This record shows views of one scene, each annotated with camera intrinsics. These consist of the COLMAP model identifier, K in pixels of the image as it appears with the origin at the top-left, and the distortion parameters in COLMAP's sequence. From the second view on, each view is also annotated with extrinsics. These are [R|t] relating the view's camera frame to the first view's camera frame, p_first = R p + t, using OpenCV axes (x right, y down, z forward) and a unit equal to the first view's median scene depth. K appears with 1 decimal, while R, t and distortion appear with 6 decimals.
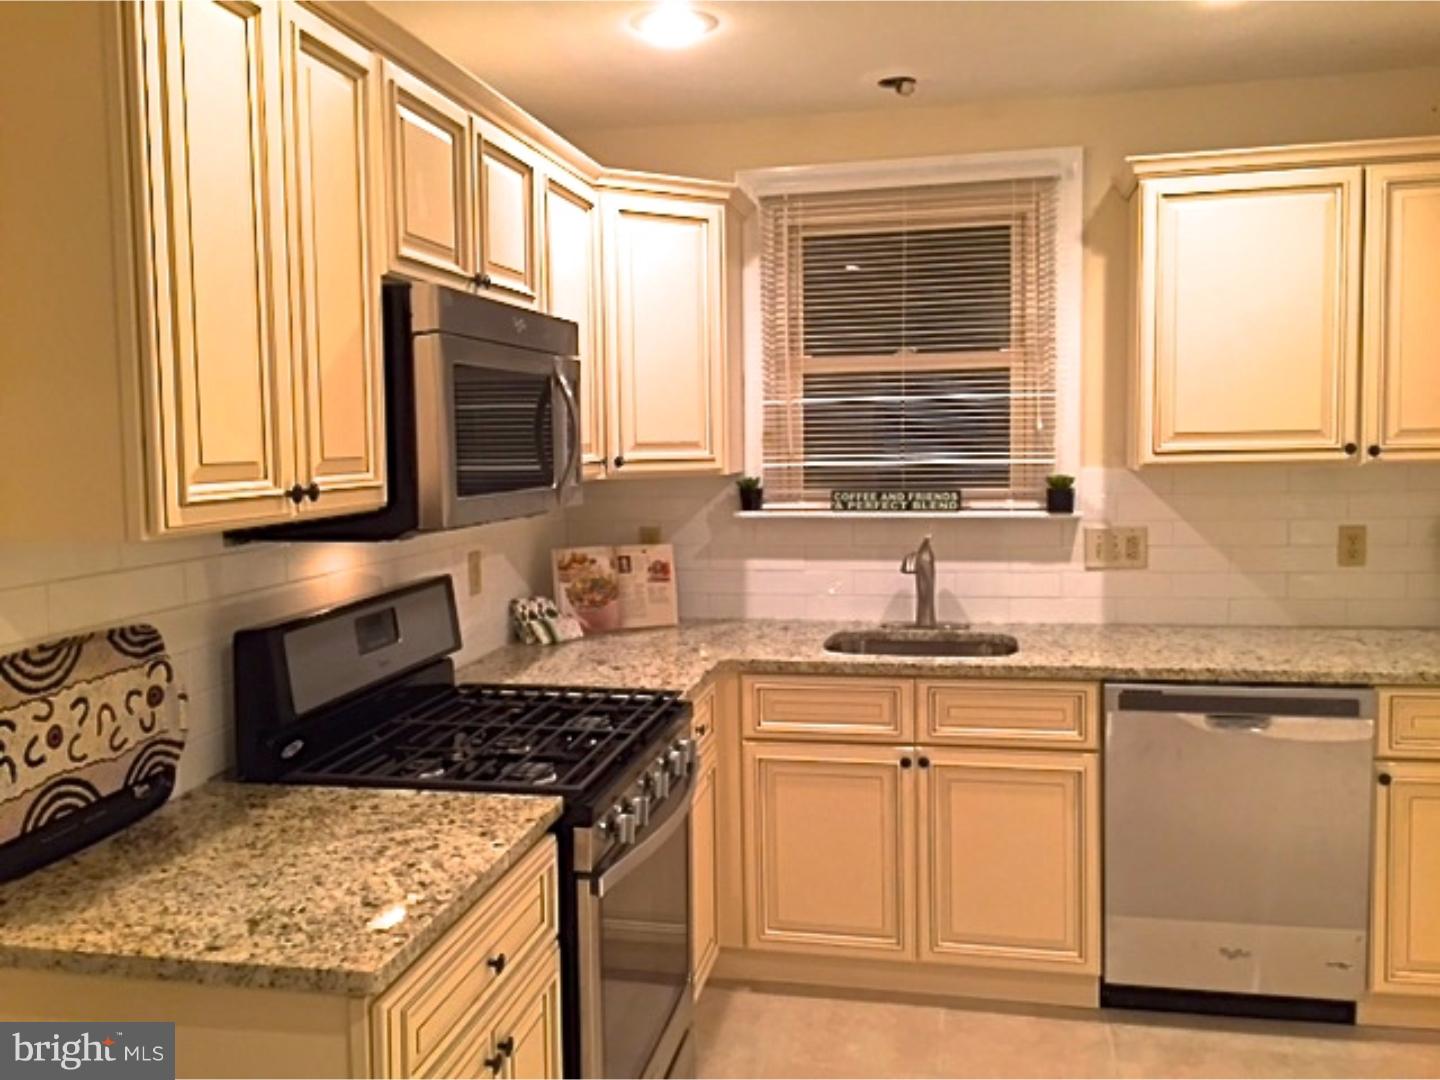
lens RADIAL K [[1217.1, 0, 714.0], [0, 1217.1, 540.9], [0, 0, 1]] dist [0.075923, -0.097218]
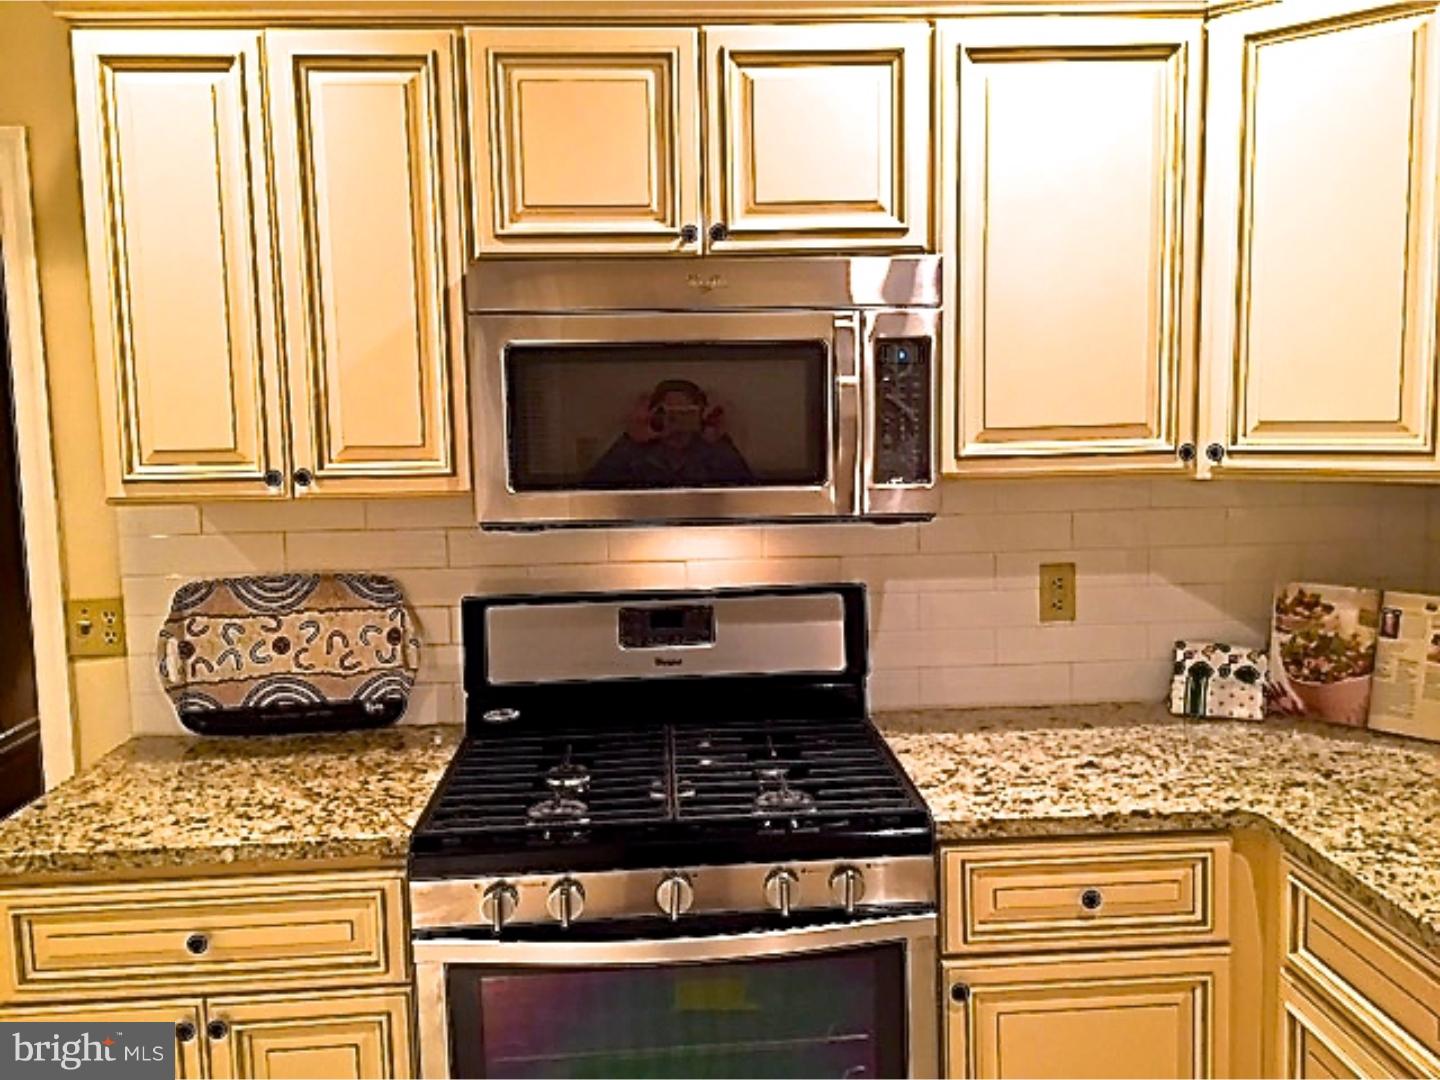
lens RADIAL K [[1217.1, 0, 734.1], [0, 1217.1, 539.7], [0, 0, 1]] dist [0.075923, -0.097218]
pose [[0.253519, 0.110529, -0.960995, 0.492810], [-0.066829, 0.993078, 0.096589, -0.067776], [0.965019, 0.039735, 0.259151, 0.632095]]
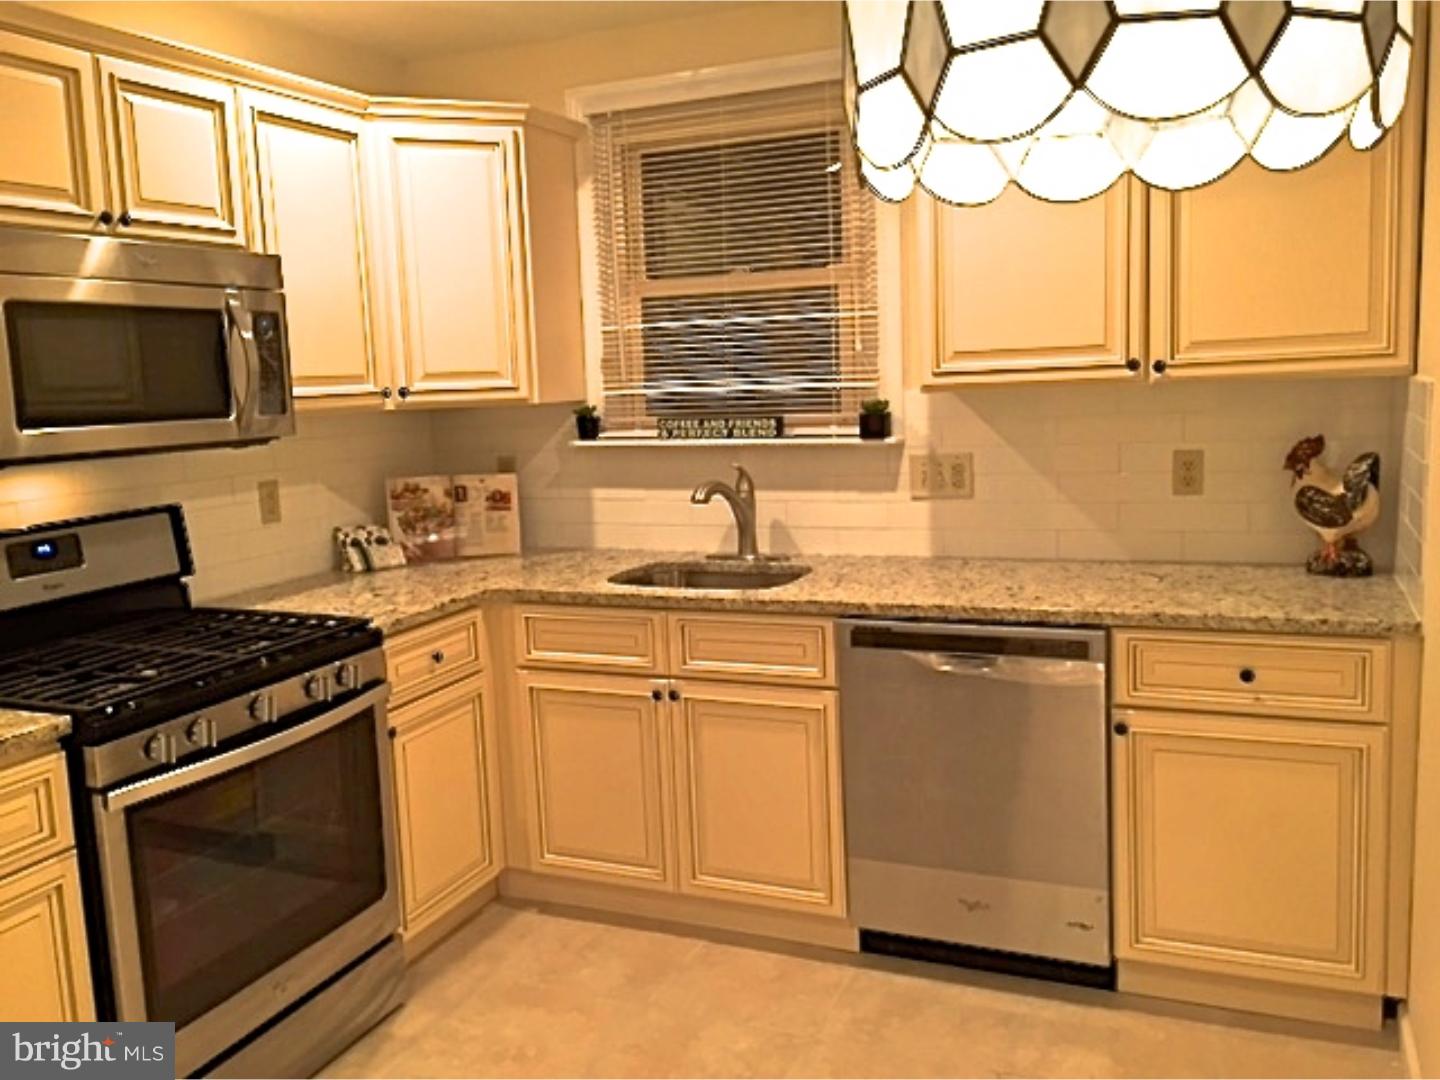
lens RADIAL K [[1217.1, 0, 718.3], [0, 1217.1, 540.5], [0, 0, 1]] dist [0.075923, -0.097218]
pose [[0.979320, 0.007921, -0.202162, 0.404005], [0.004051, 0.998265, 0.058738, -0.000661], [0.202276, -0.058342, 0.977589, 0.055177]]
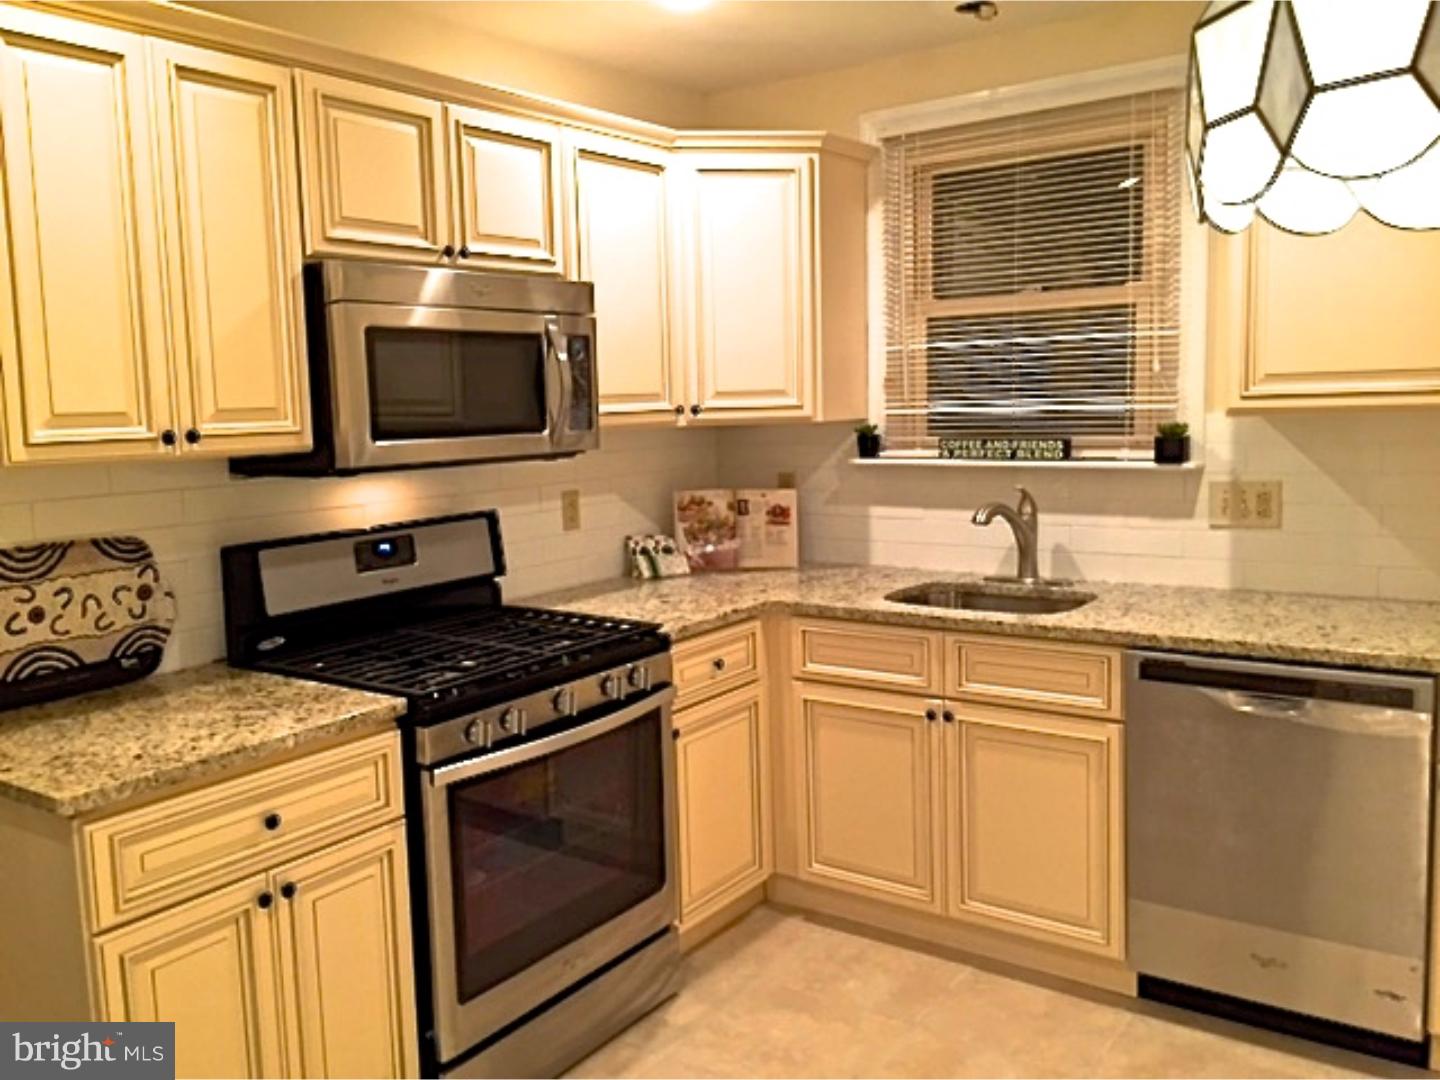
lens RADIAL K [[1217.1, 0, 718.9], [0, 1217.1, 542.2], [0, 0, 1]] dist [0.075923, -0.097218]
pose [[0.913615, 0.040487, -0.404560, 0.394325], [-0.021947, 0.998490, 0.050364, -0.003788], [0.405988, -0.037135, 0.913124, 0.036098]]
